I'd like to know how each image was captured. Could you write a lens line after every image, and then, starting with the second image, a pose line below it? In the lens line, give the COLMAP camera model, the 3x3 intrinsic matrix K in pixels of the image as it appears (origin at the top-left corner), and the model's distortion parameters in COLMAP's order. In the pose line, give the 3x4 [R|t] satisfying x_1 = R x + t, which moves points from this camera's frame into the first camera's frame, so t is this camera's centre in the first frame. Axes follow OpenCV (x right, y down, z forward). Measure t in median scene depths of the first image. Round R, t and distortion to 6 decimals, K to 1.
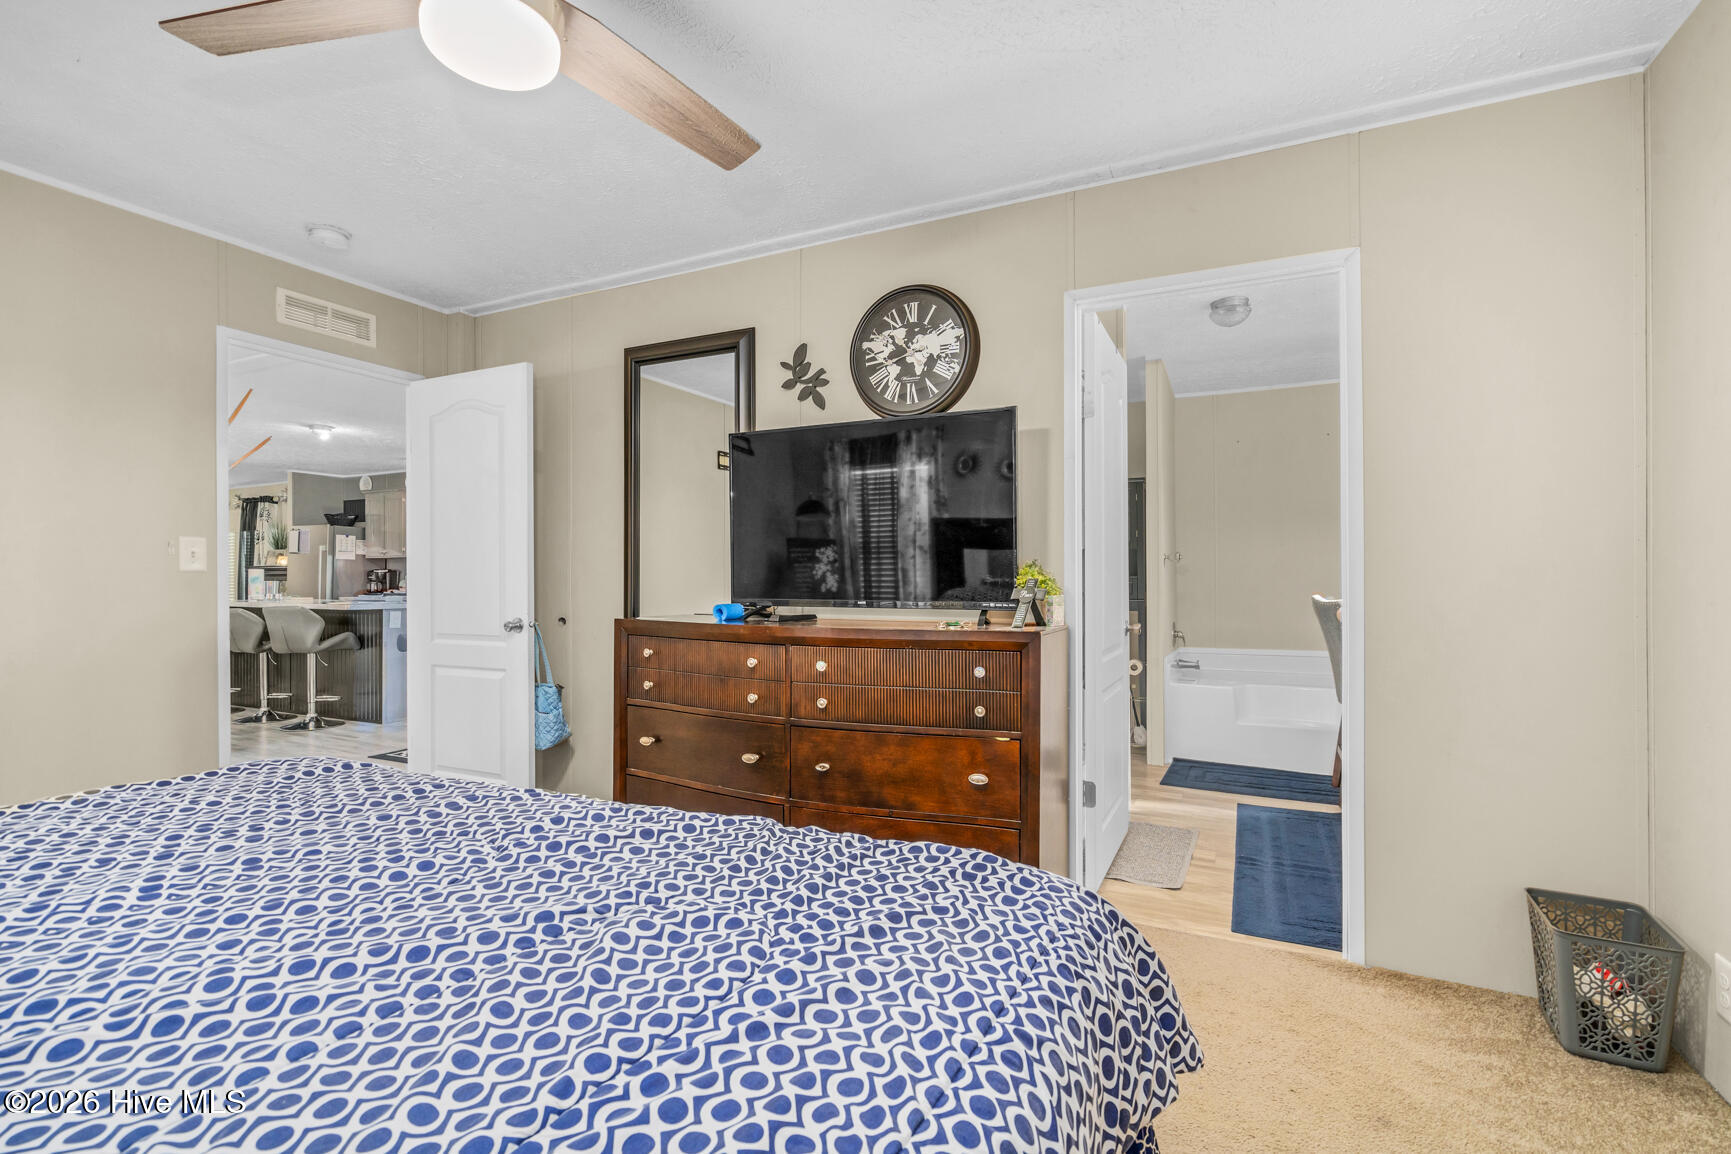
lens RADIAL K [[816.9, 0, 861.5], [0, 816.9, 578.9], [0, 0, 1]] dist [-0.001797, -0.000024]
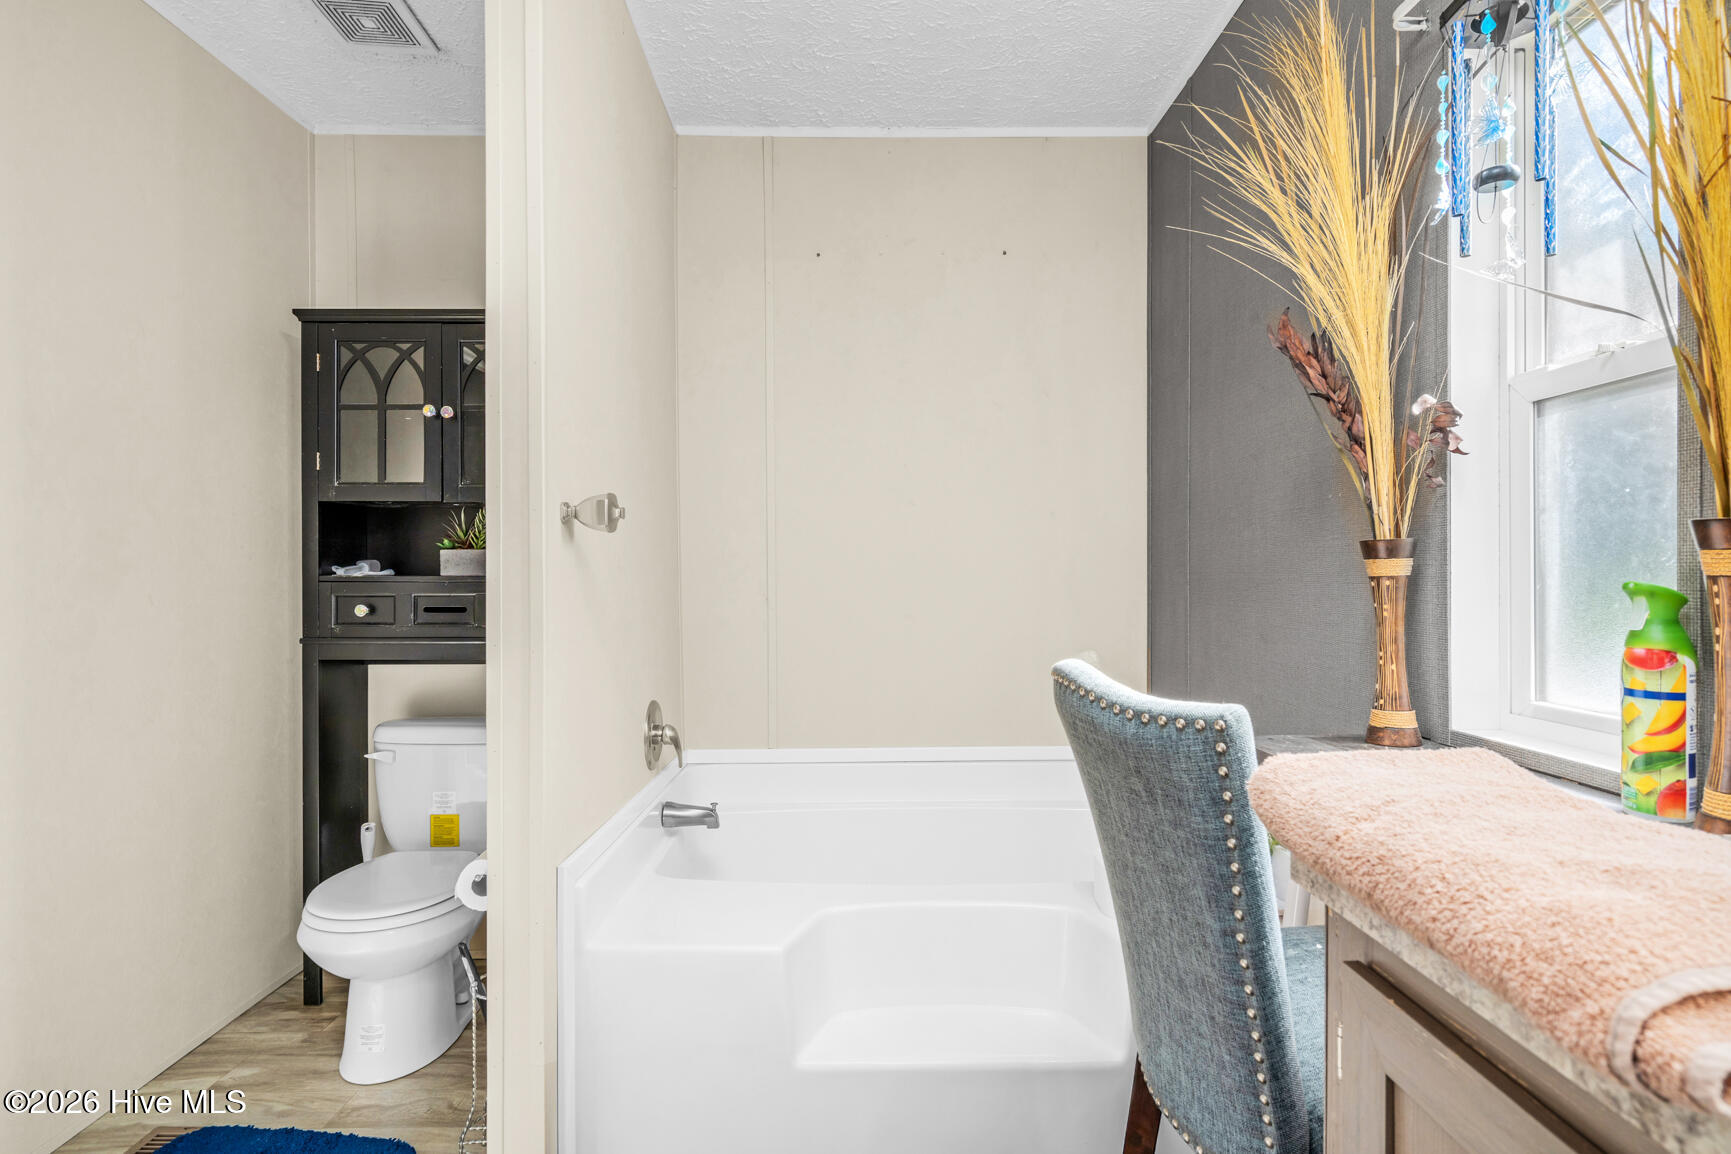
lens RADIAL K [[816.9, 0, 867.1], [0, 816.9, 572.1], [0, 0, 1]] dist [-0.001797, -0.000024]
pose [[0.895233, -0.000504, 0.445597, 0.307849], [-0.001963, 0.999985, 0.005075, -0.005498], [-0.445593, -0.005418, 0.895219, 0.636800]]
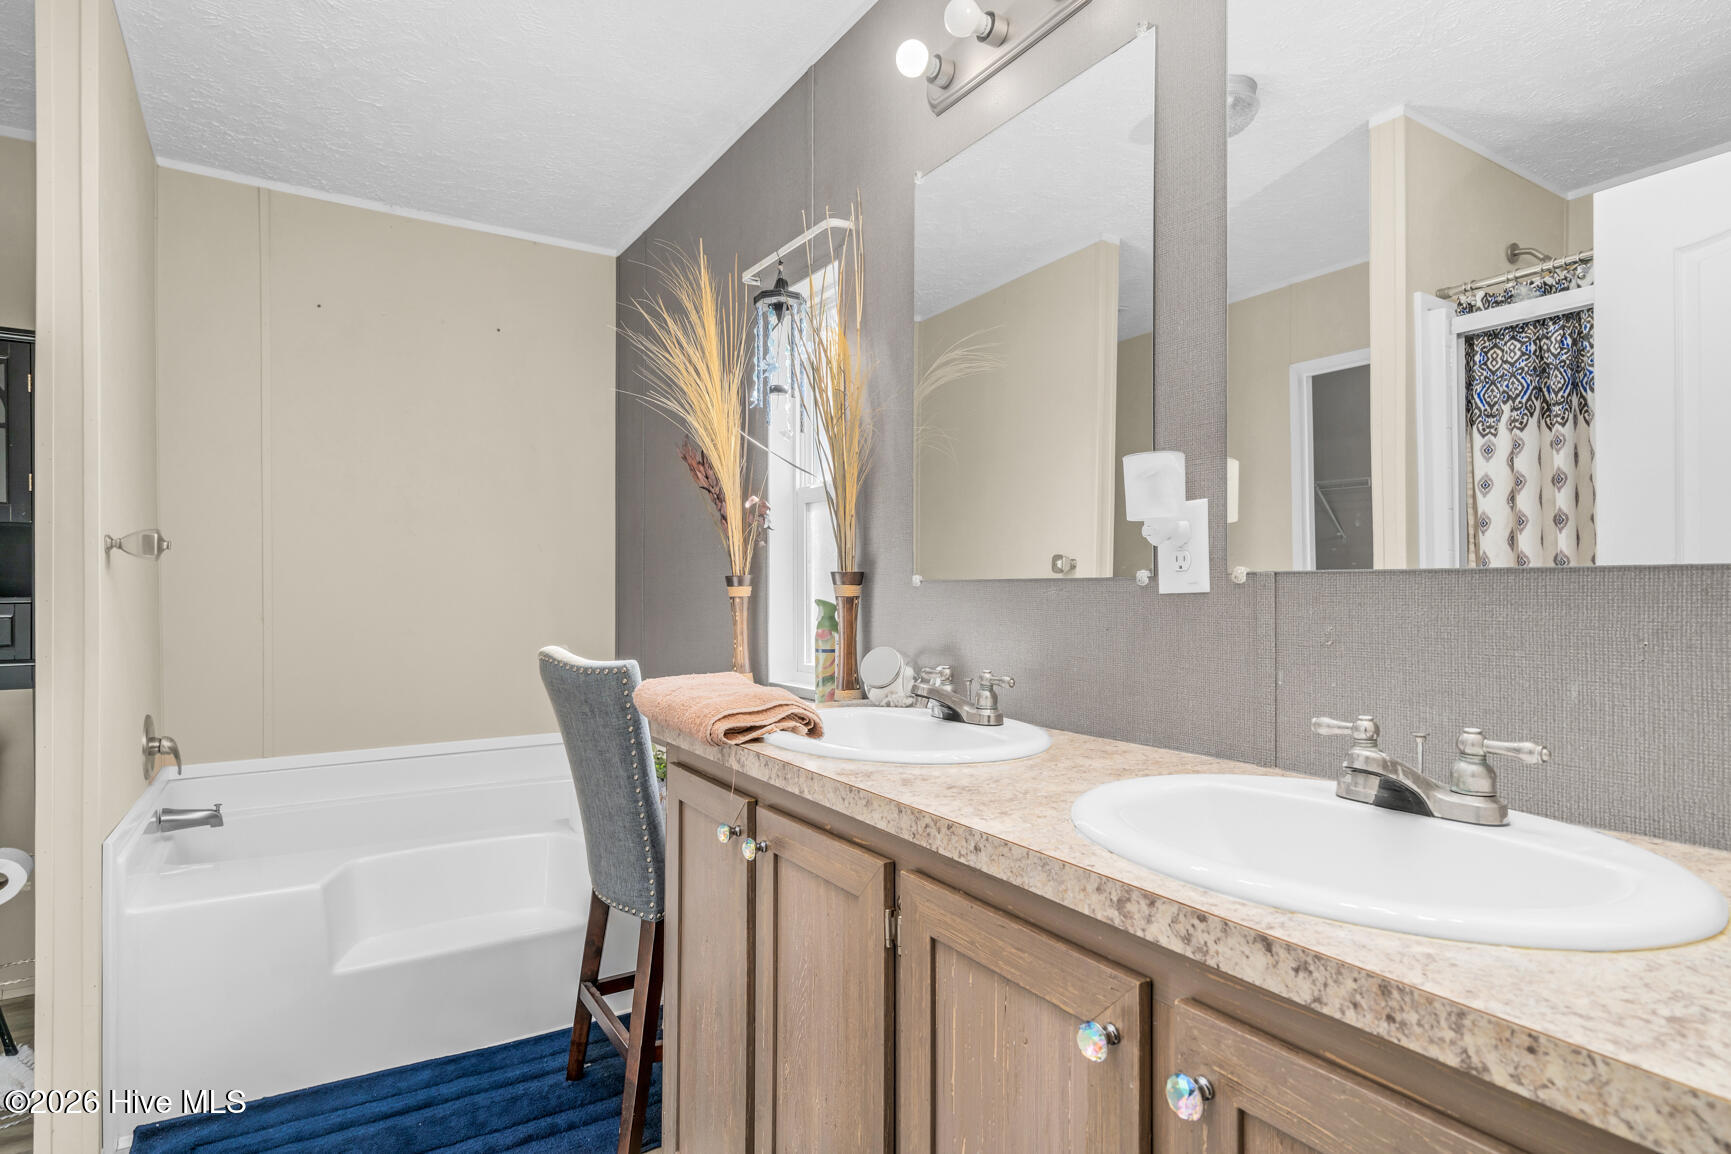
lens RADIAL K [[887.7, 0, 859.2], [0, 887.7, 588.2], [0, 0, 1]] dist [0.004736, 0.001346]
pose [[0.513695, 0.004796, 0.857959, 0.195272], [-0.004964, 0.999984, -0.002617, -0.006723], [-0.857959, -0.002914, 0.513711, 0.499062]]
